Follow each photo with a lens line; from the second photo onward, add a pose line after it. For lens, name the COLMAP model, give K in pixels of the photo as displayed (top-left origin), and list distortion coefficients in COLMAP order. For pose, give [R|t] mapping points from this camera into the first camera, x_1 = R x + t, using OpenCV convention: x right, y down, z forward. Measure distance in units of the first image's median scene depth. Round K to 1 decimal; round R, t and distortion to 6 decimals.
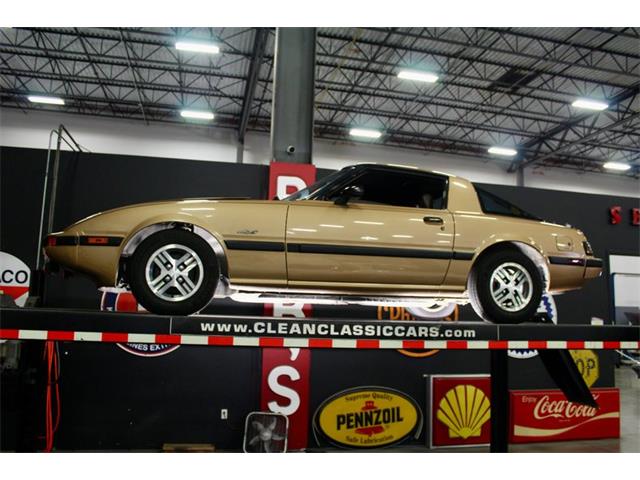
lens RADIAL K [[531.6, 0, 320.0], [0, 531.6, 240.0], [0, 0, 1]] dist [-0.167184, 0.144413]
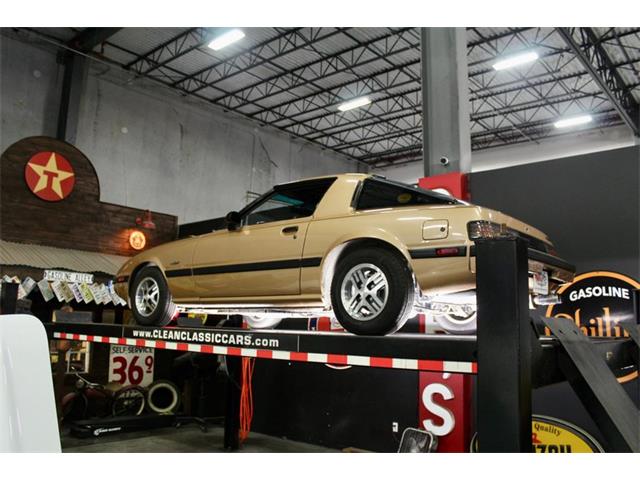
lens RADIAL K [[531.6, 0, 320.0], [0, 531.6, 240.0], [0, 0, 1]] dist [-0.167184, 0.144413]
pose [[0.629060, -0.139729, -0.764696, 1.126041], [0.102643, 0.990030, -0.096467, 0.092645], [0.770551, -0.017807, 0.637130, 0.442929]]
